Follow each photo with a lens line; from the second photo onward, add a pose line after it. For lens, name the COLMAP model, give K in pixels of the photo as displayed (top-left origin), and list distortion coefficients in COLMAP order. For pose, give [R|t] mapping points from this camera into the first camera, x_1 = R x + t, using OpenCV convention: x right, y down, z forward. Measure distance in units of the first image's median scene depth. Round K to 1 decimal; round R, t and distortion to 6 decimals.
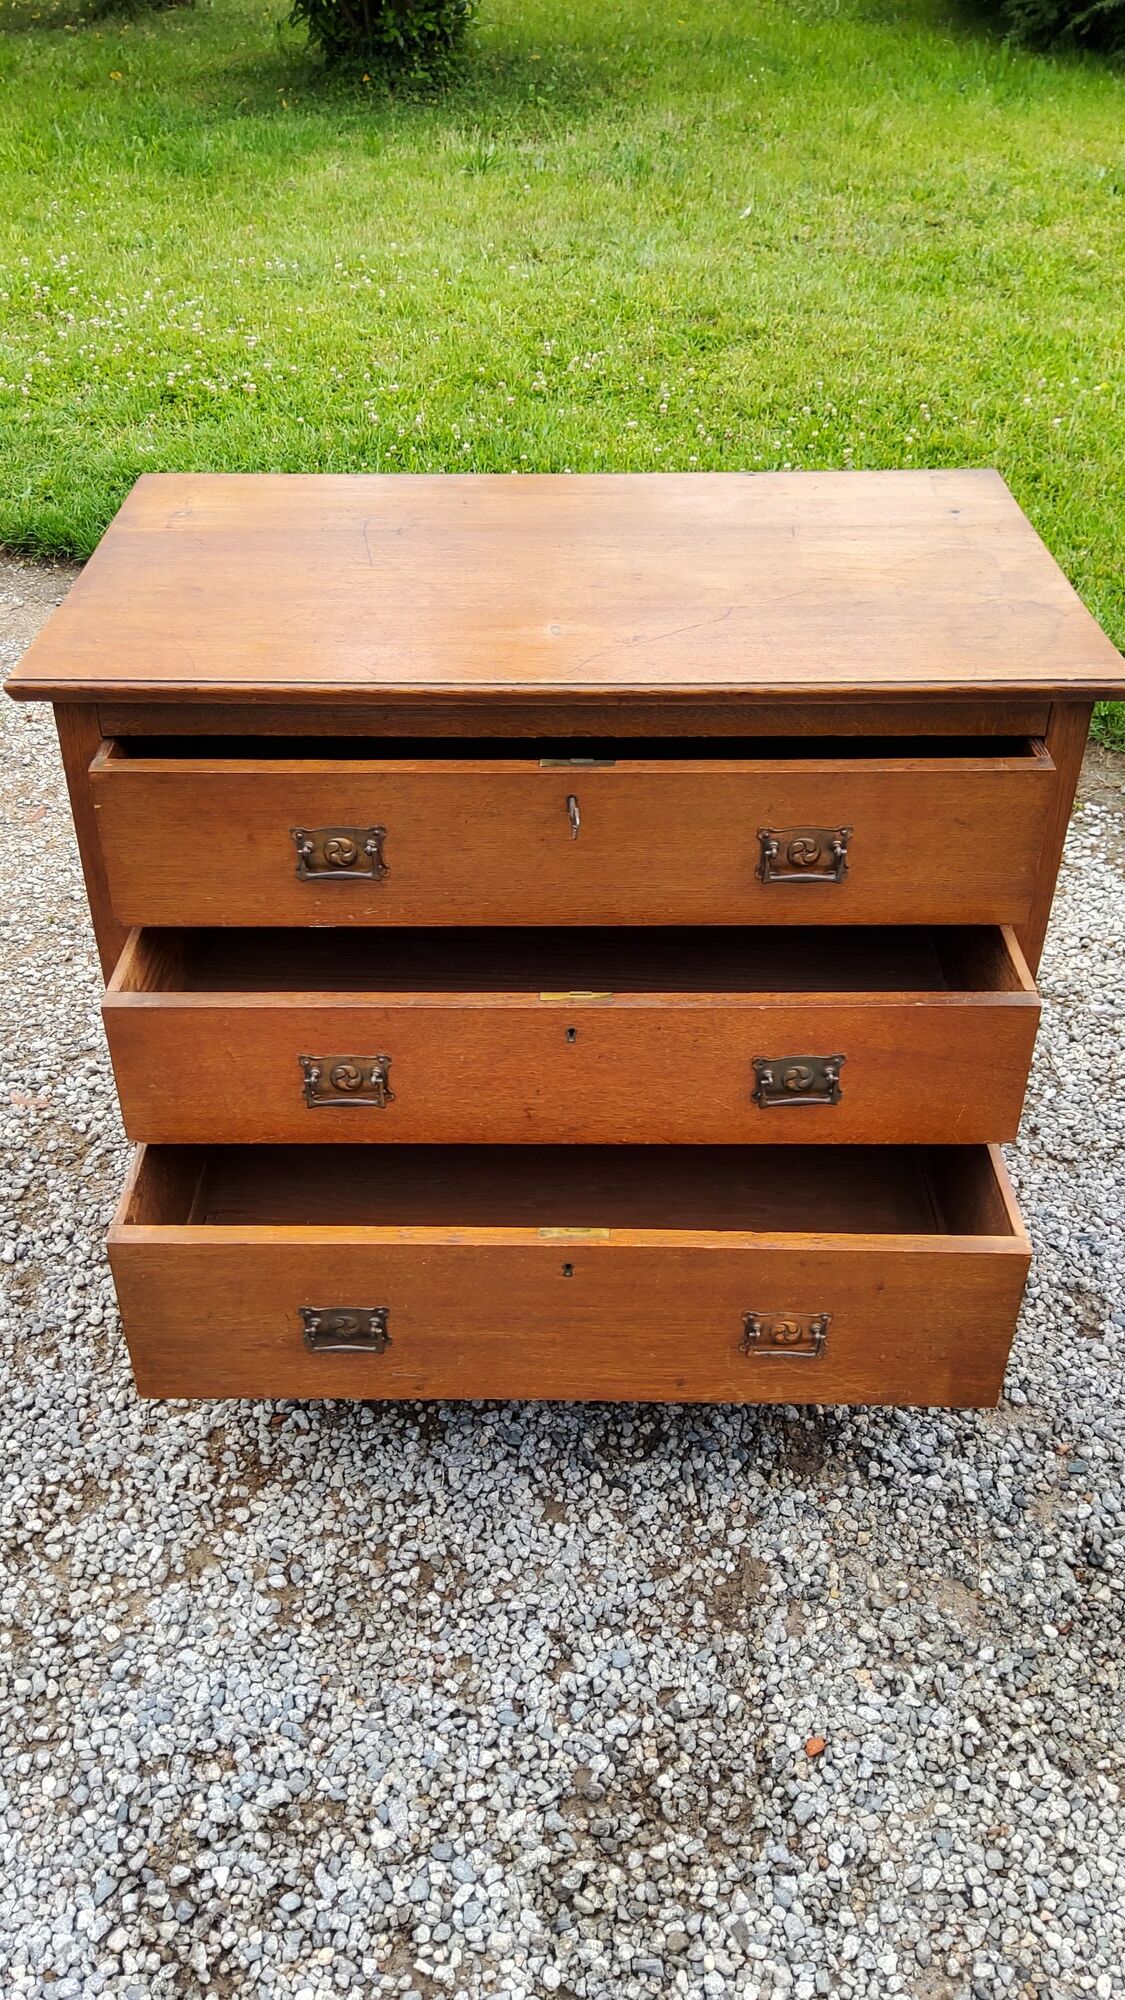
lens RADIAL K [[1643.1, 0, 571.5], [0, 1643.1, 994.6], [0, 0, 1]] dist [0.026685, -0.005360]
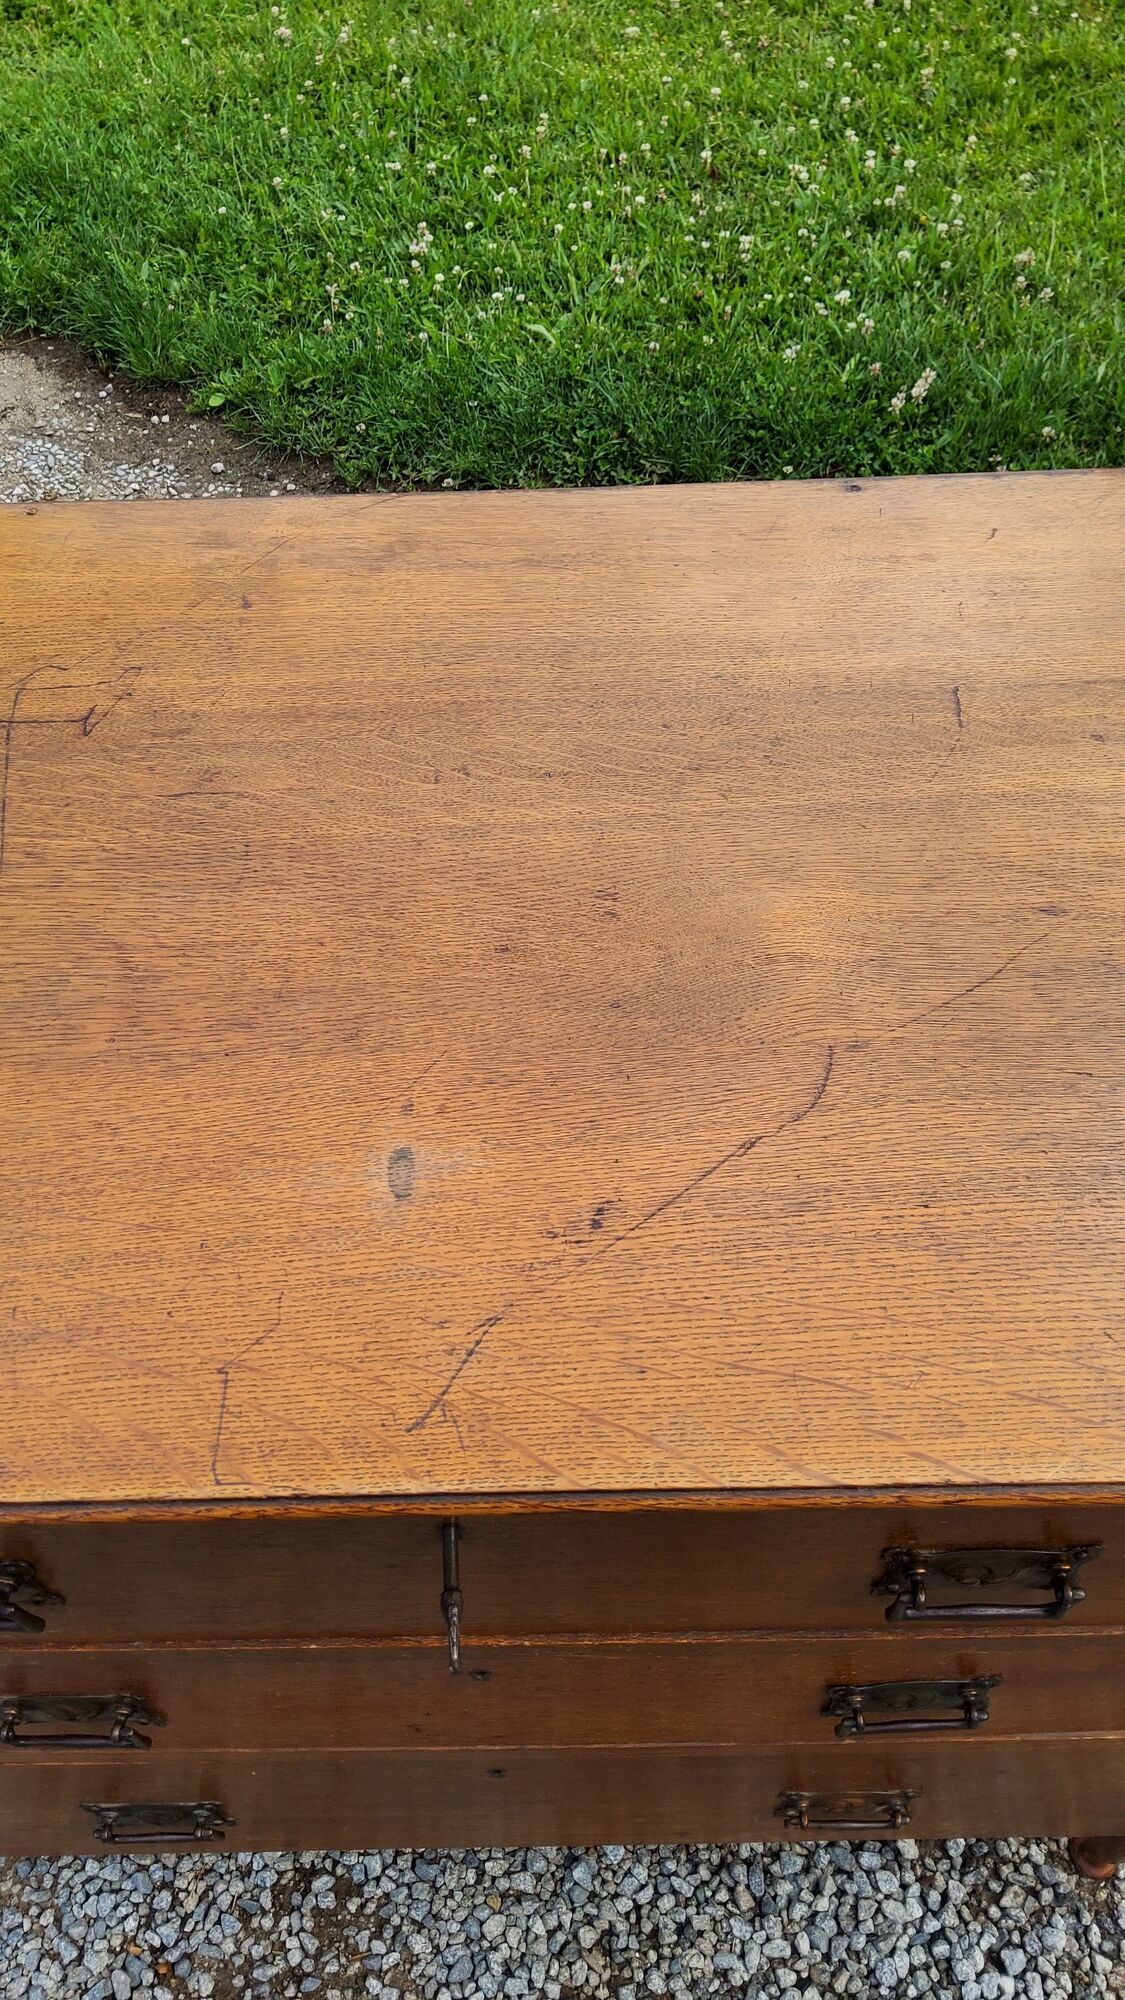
lens RADIAL K [[1535.2, 0, 565.7], [0, 1535.2, 1000.6], [0, 0, 1]] dist [0.009686, -0.028786]
pose [[0.999585, -0.018605, -0.021985, 0.035167], [0.024044, 0.959289, 0.281402, -0.312000], [0.015855, -0.281814, 0.959338, 0.550273]]
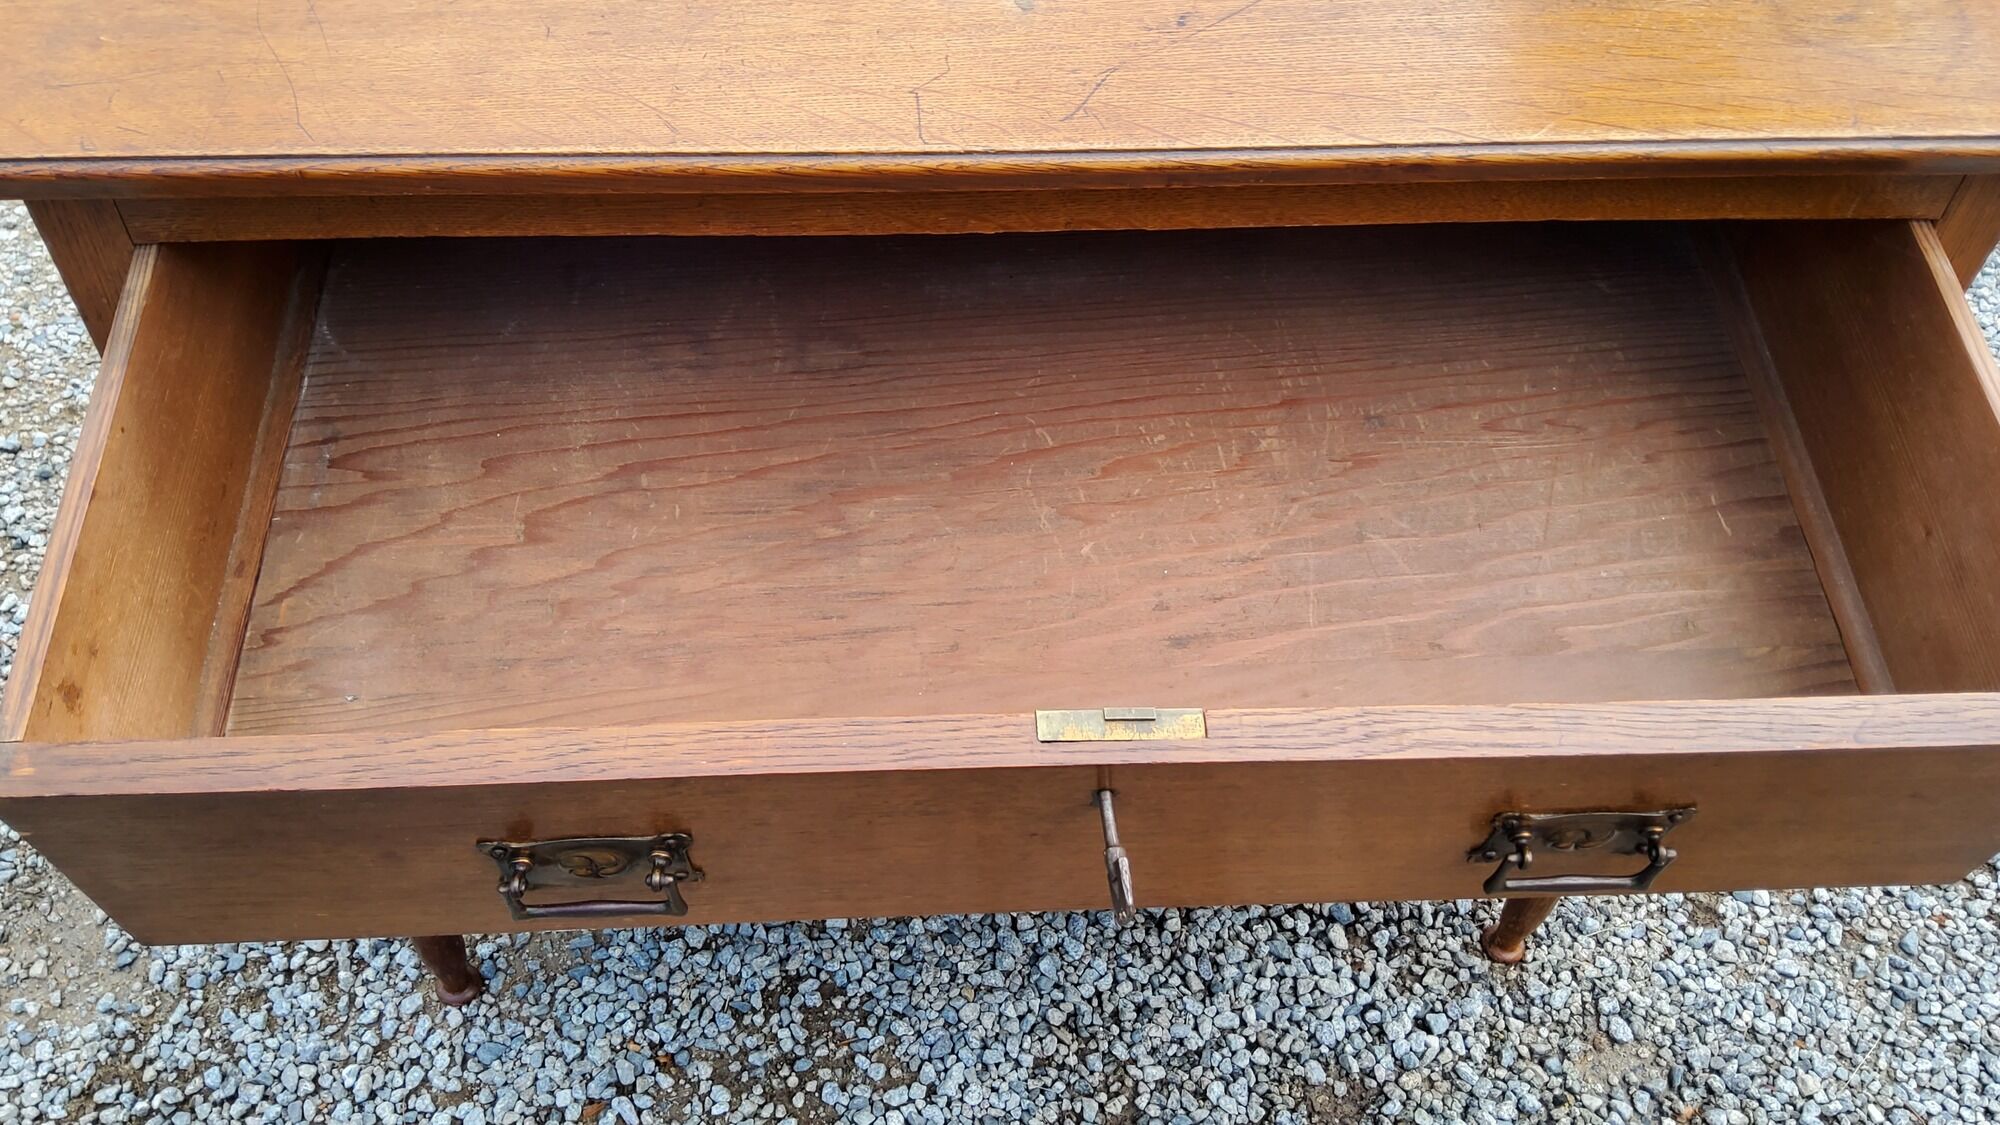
lens RADIAL K [[1638.0, 0, 988.5], [0, 1638.0, 555.8], [0, 0, 1]] dist [0.094781, -0.187774]
pose [[0.998083, -0.024021, 0.057034, -0.045846], [0.008422, 0.965743, 0.259364, -0.156879], [-0.061311, -0.258387, 0.964094, 0.382400]]
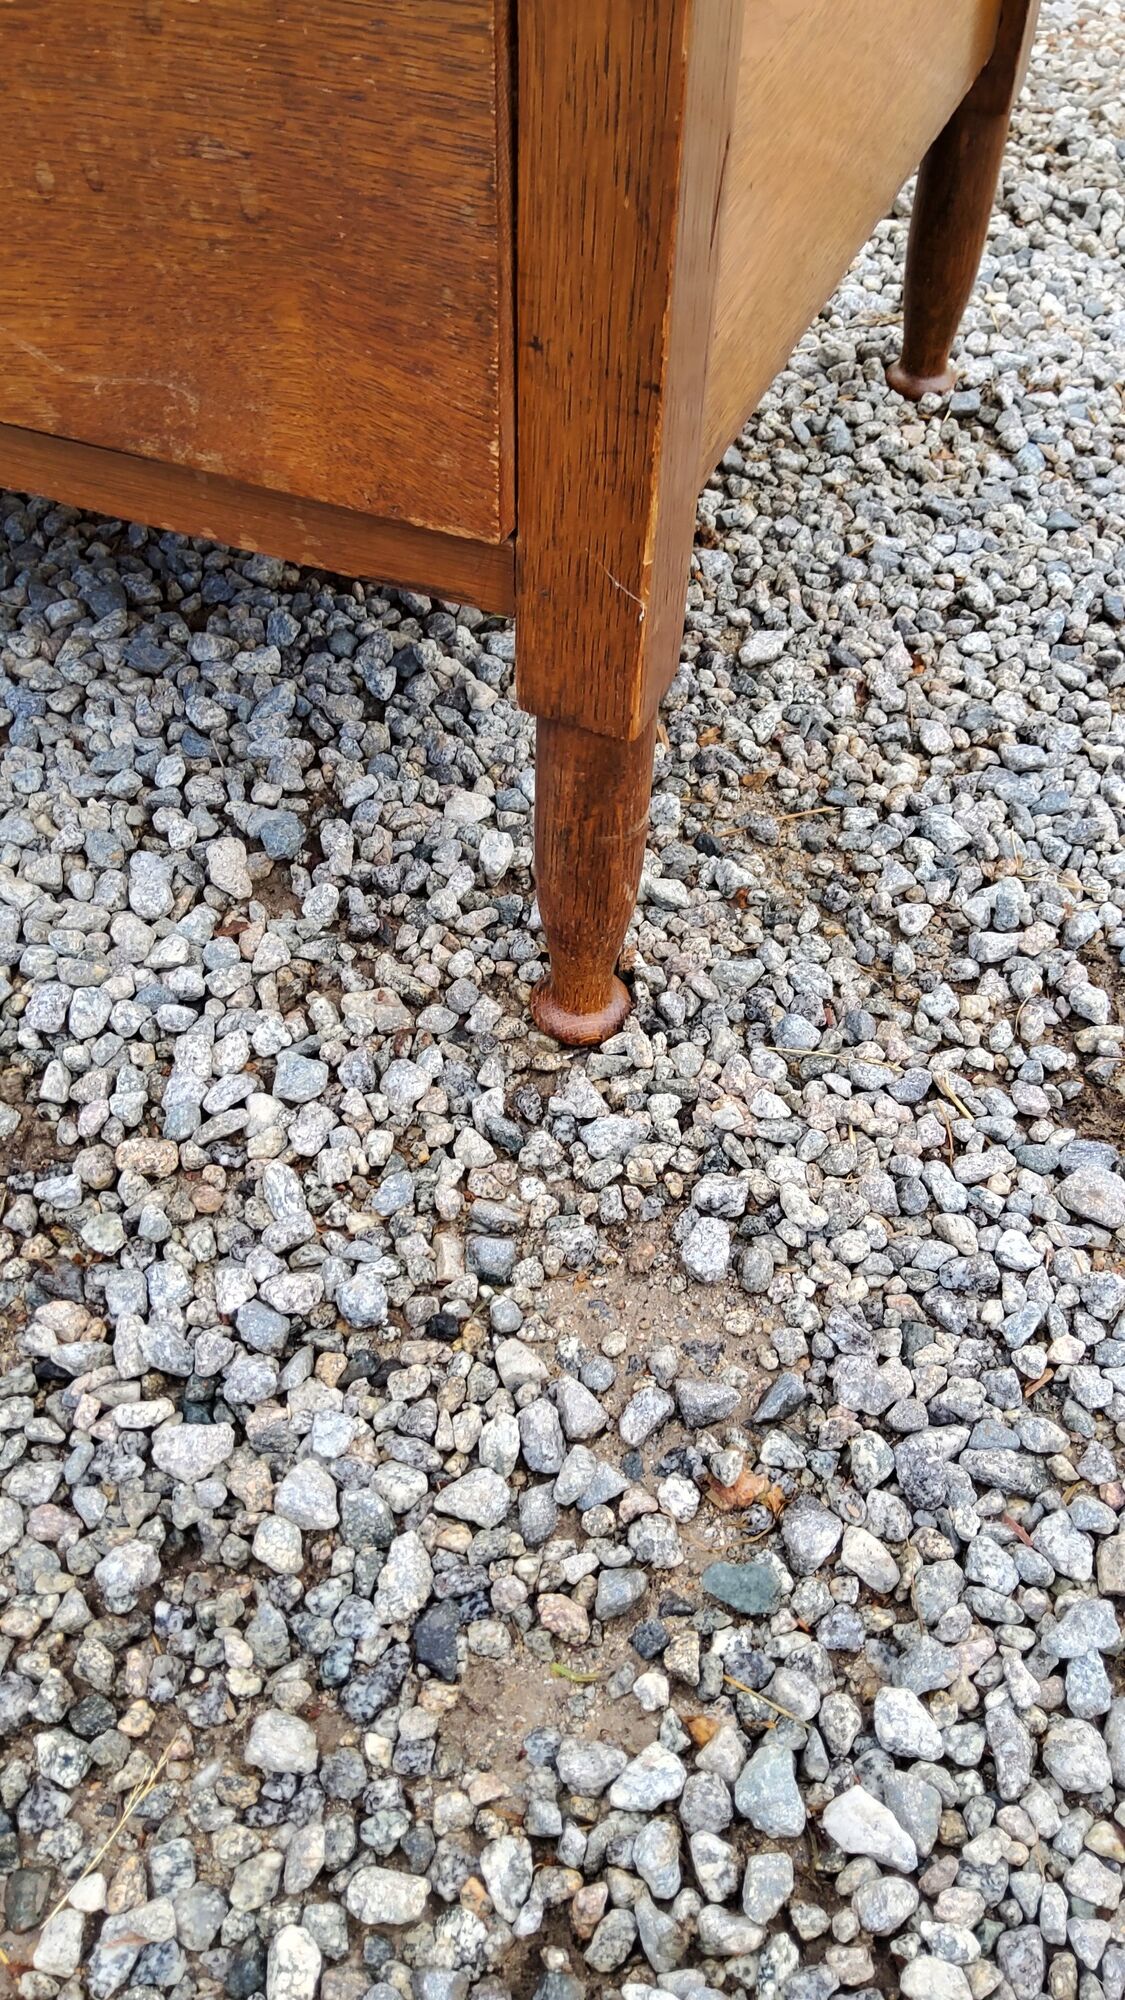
lens RADIAL K [[1638.0, 0, 564.4], [0, 1638.0, 985.6], [0, 0, 1]] dist [0.094781, -0.187774]
pose [[0.927714, 0.281230, -0.245472, 0.317797], [-0.215136, 0.940198, 0.264092, 0.139043], [0.305063, -0.192192, 0.932737, 0.773268]]
